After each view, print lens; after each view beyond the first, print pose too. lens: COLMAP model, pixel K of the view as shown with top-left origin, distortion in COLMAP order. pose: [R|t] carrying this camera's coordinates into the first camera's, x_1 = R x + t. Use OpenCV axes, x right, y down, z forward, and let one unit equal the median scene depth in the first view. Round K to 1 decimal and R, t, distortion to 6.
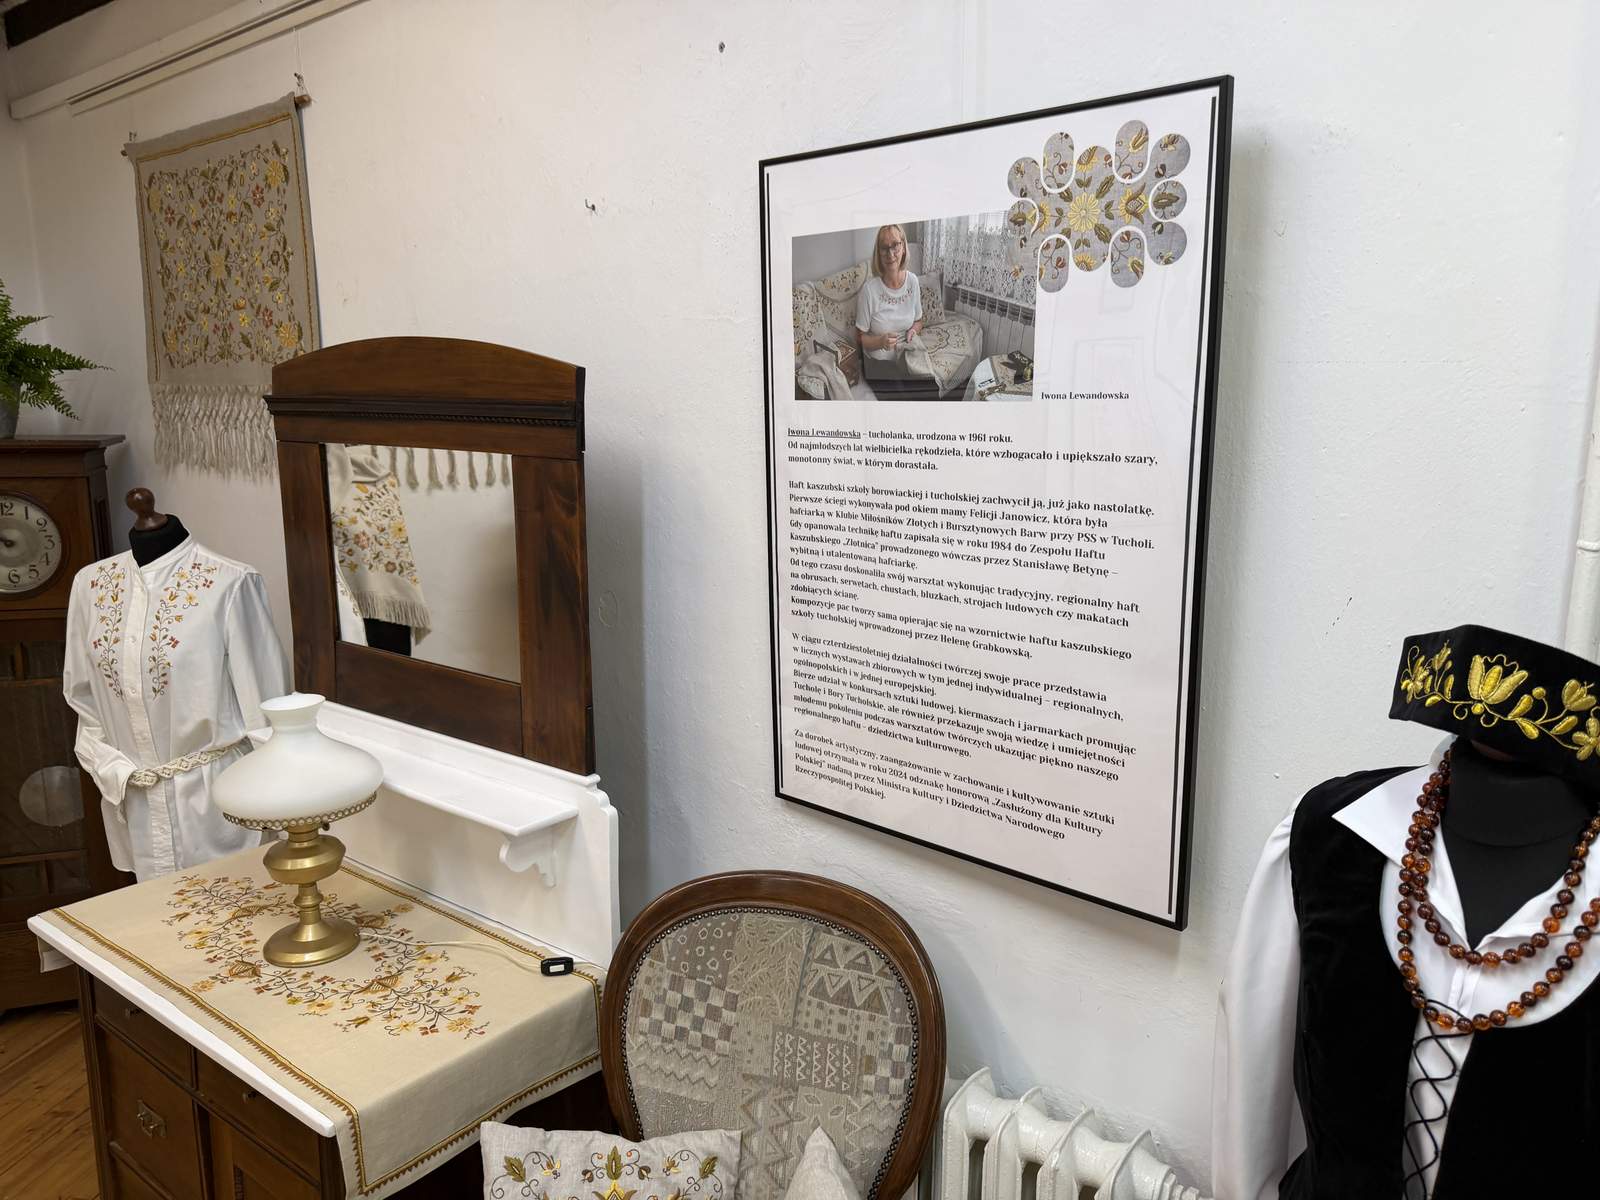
lens RADIAL K [[1142.5, 0, 805.8], [0, 1142.5, 615.1], [0, 0, 1]] dist [0.040772, -0.046910]
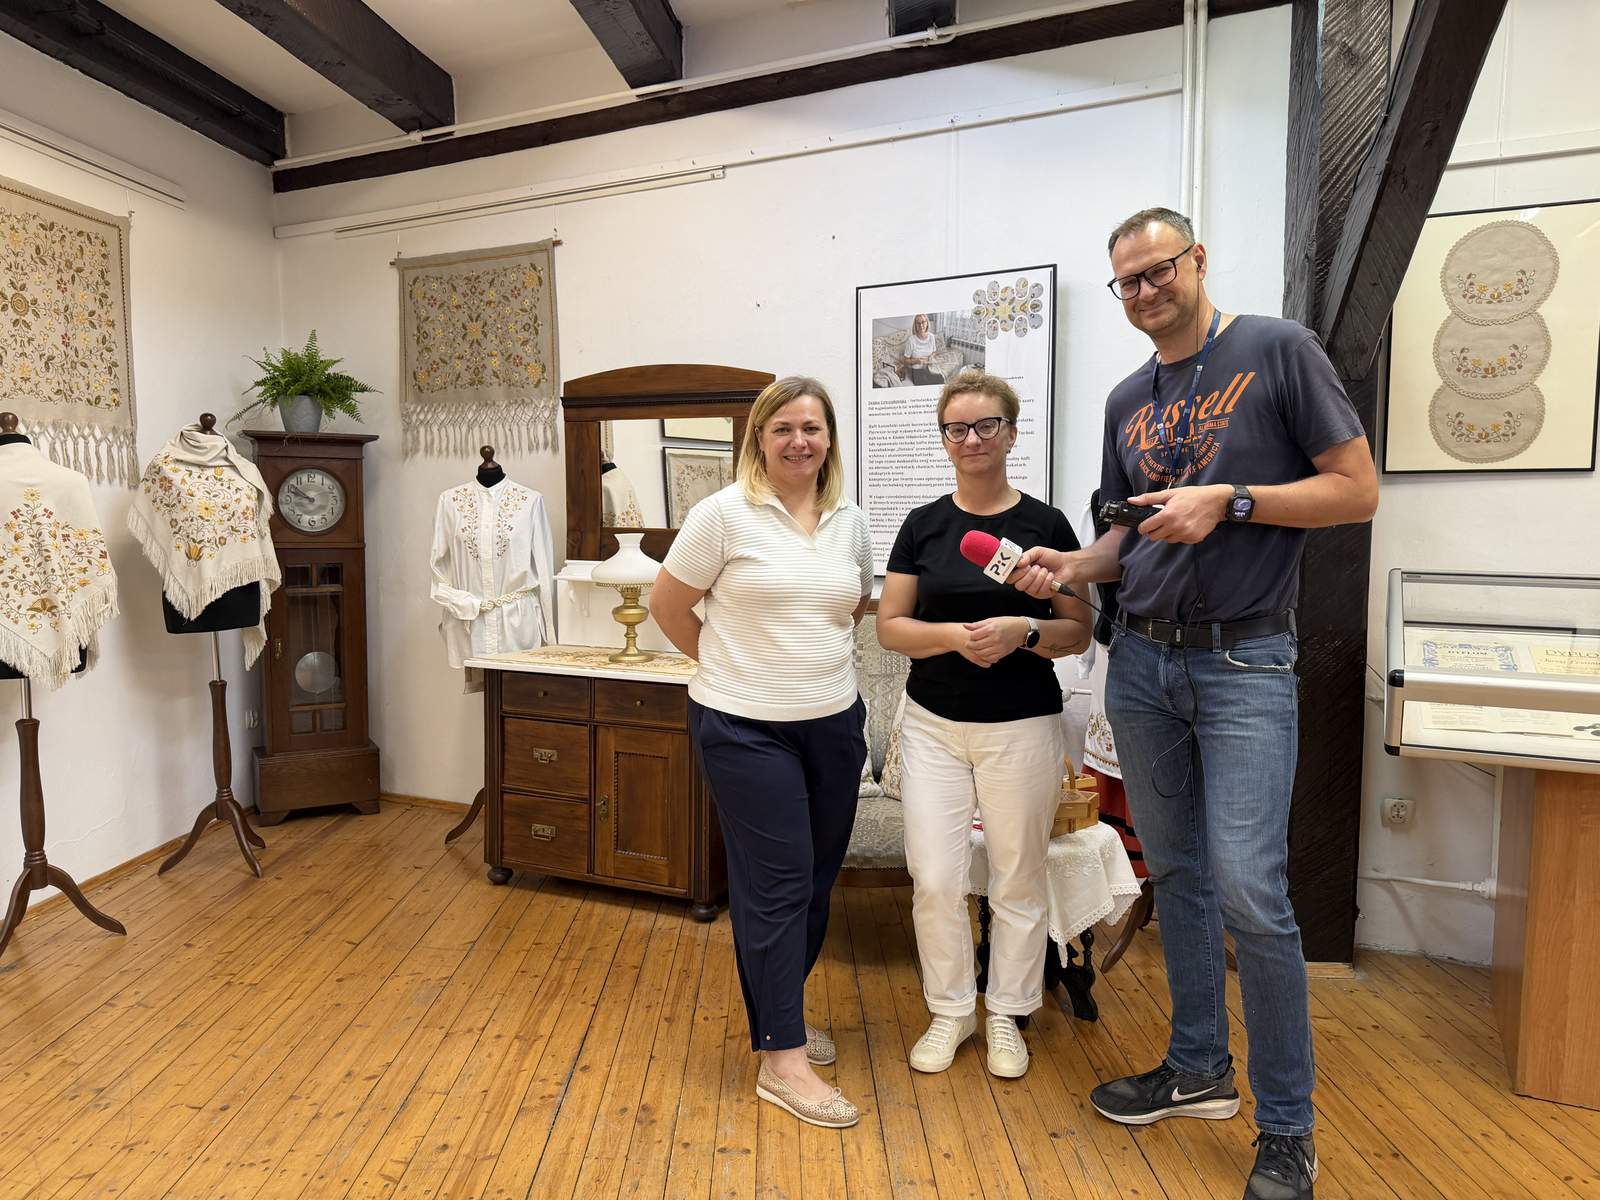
lens RADIAL K [[1142.5, 0, 809.5], [0, 1142.5, 627.0], [0, 0, 1]] dist [0.040772, -0.046910]
pose [[0.981137, -0.022780, 0.191967, -0.429400], [0.037882, 0.996436, -0.075370, 0.333862], [-0.189566, 0.081221, 0.978503, -0.861487]]
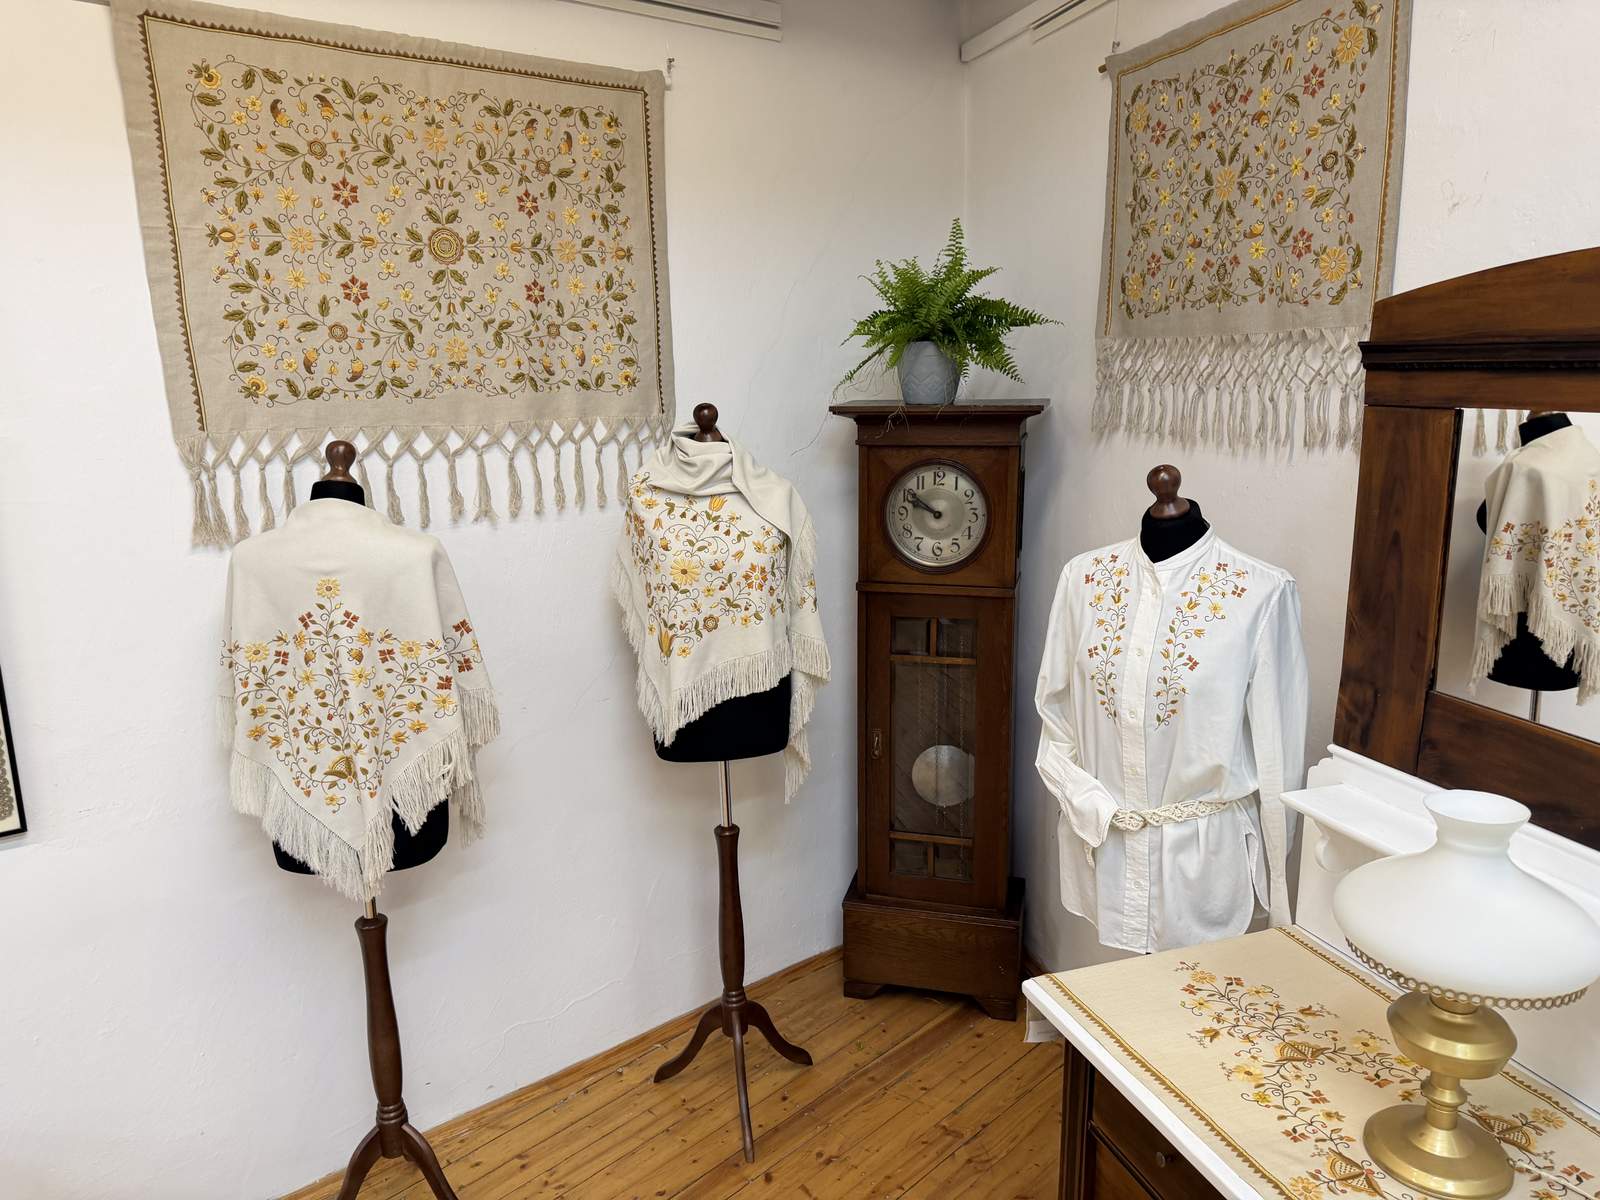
lens RADIAL K [[1142.5, 0, 800.8], [0, 1142.5, 619.1], [0, 0, 1]] dist [0.040772, -0.046910]
pose [[0.828735, 0.101144, -0.550426, -0.337400], [-0.080352, 0.994847, 0.061829, -0.033082], [0.553843, -0.007011, 0.832591, 0.195966]]
